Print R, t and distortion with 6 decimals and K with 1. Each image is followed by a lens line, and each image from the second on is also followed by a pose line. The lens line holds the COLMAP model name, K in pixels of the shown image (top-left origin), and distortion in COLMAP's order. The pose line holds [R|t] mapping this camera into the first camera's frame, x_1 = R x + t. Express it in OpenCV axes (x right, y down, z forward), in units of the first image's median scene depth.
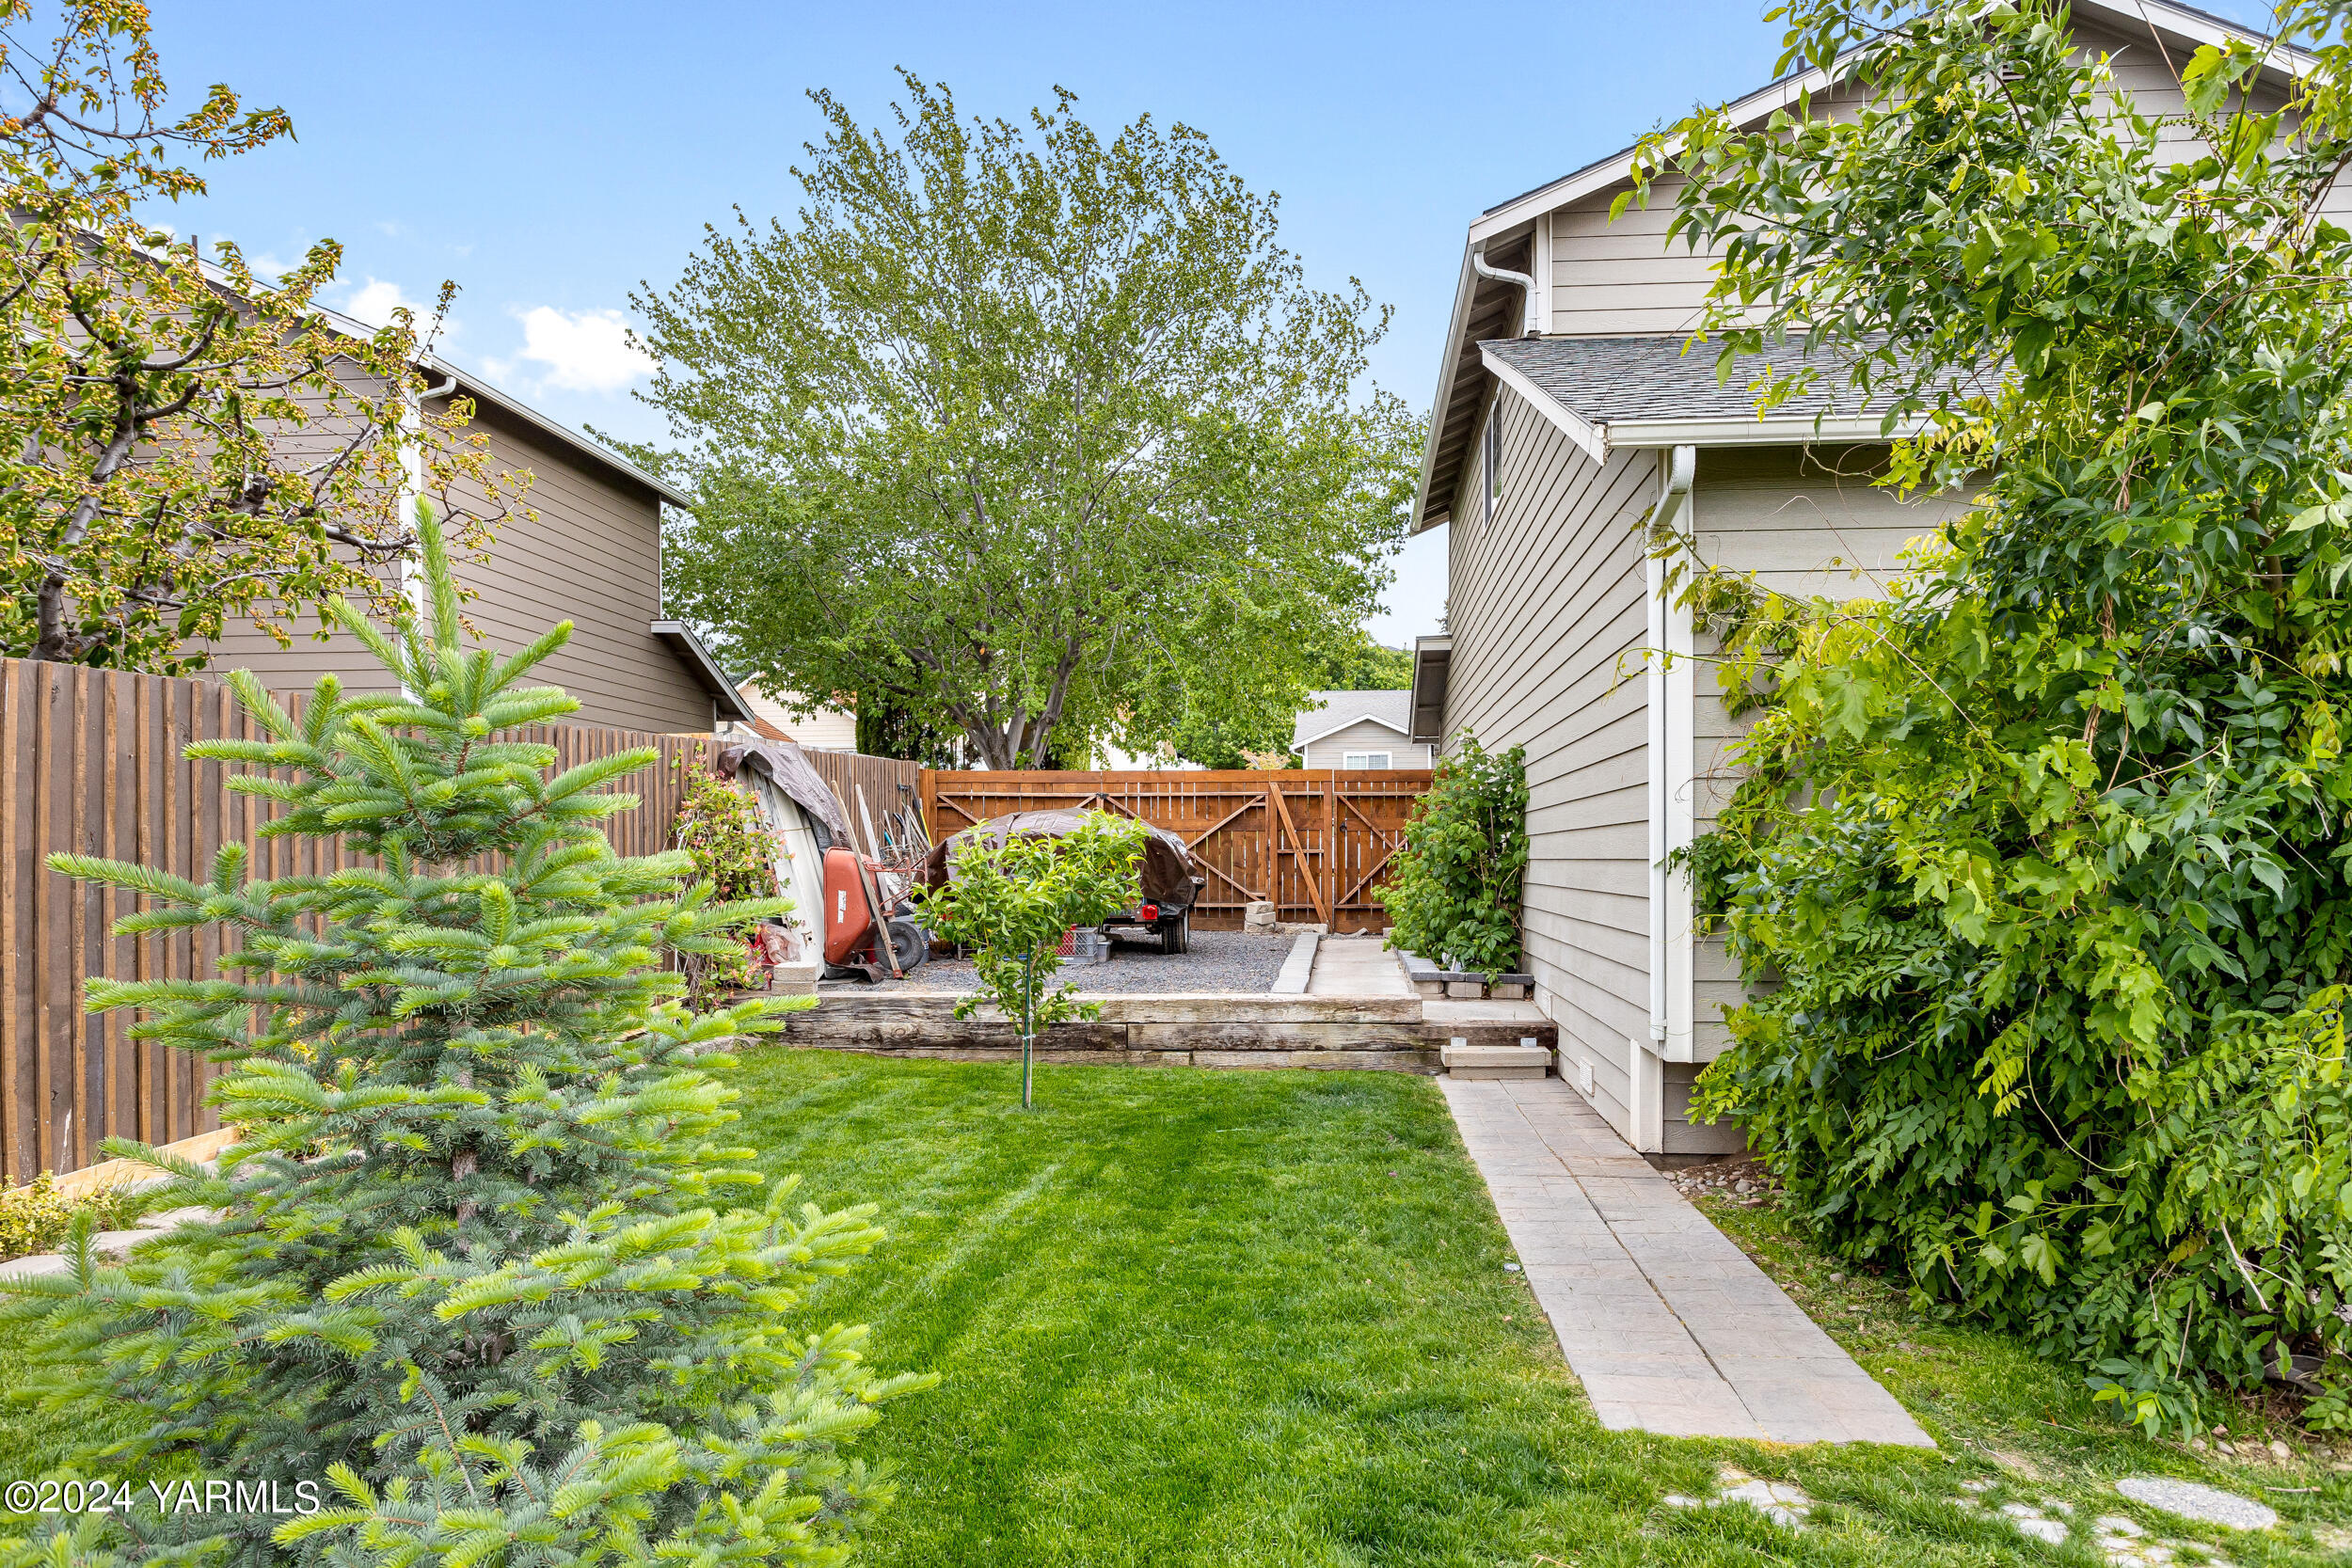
lens RADIAL K [[1451.2, 0, 1177.3], [0, 1451.2, 823.3], [0, 0, 1]] dist [-0.035218, -0.000460]
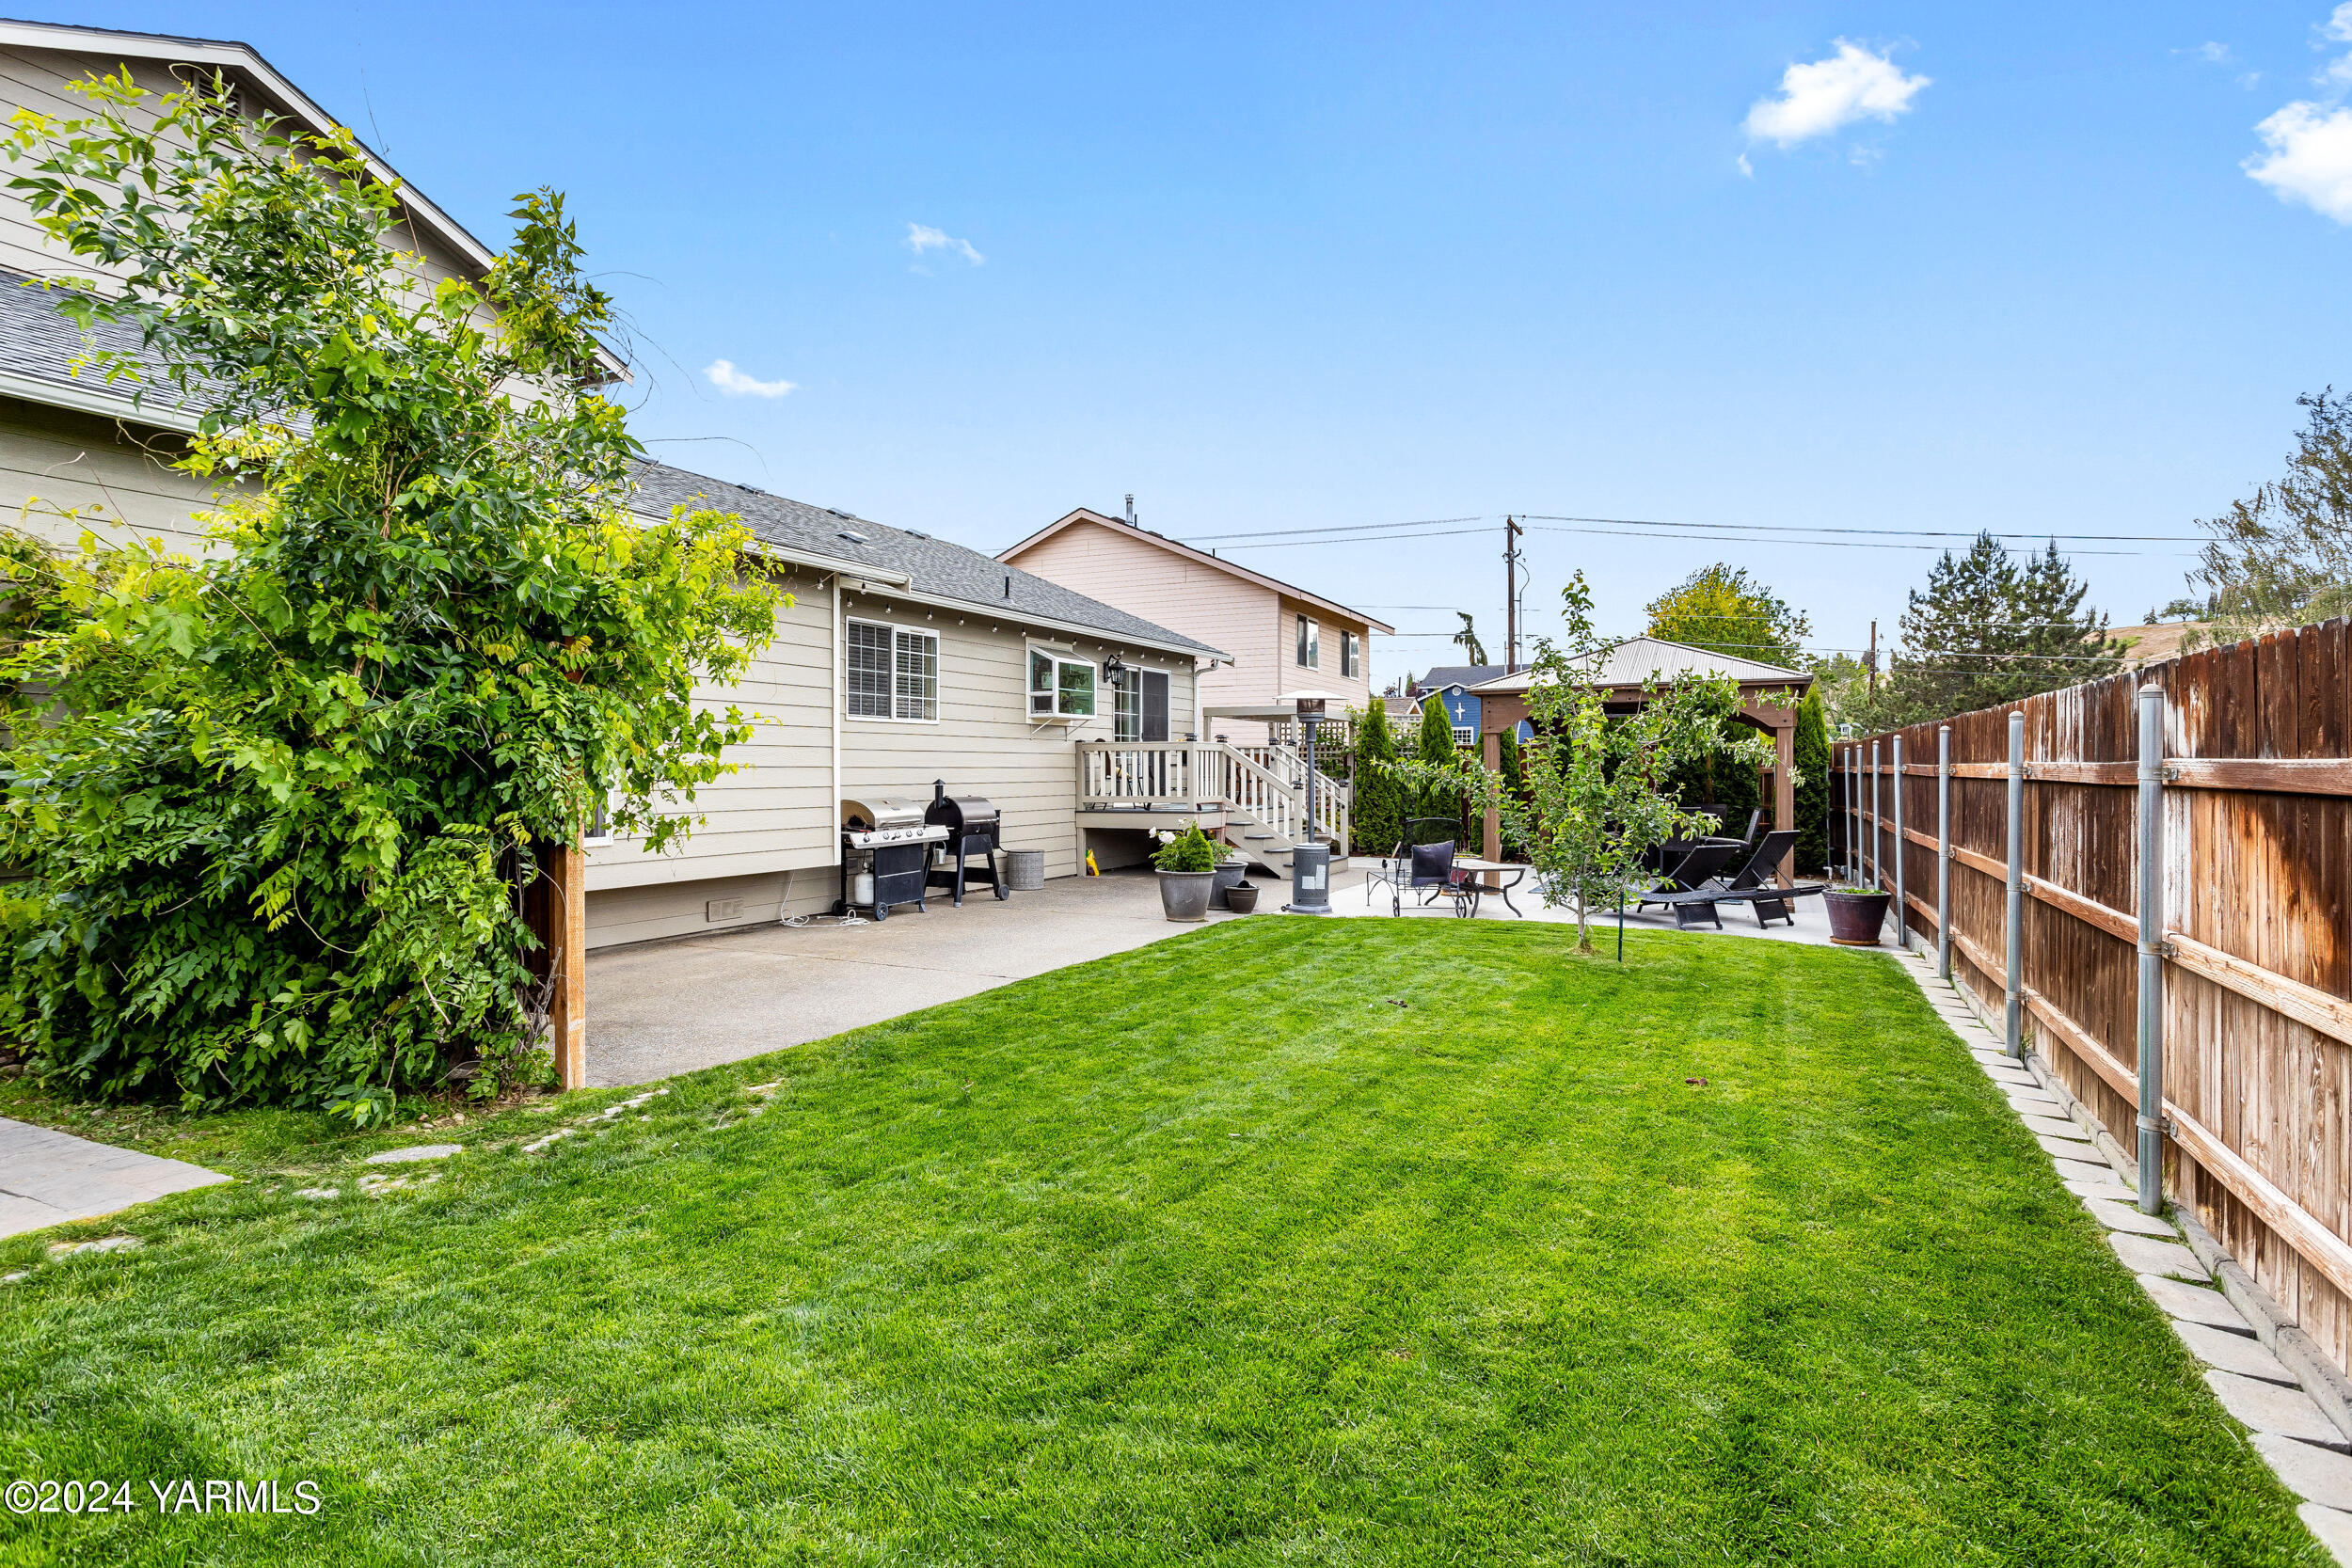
lens RADIAL K [[1255.6, 0, 1176.0], [0, 1255.6, 784.0], [0, 0, 1]] dist [-0.003640, -0.000398]
pose [[0.334430, -0.007215, 0.942393, -0.303306], [-0.006696, 0.999927, 0.010032, 0.034717], [-0.942397, -0.009665, 0.334357, -0.265120]]
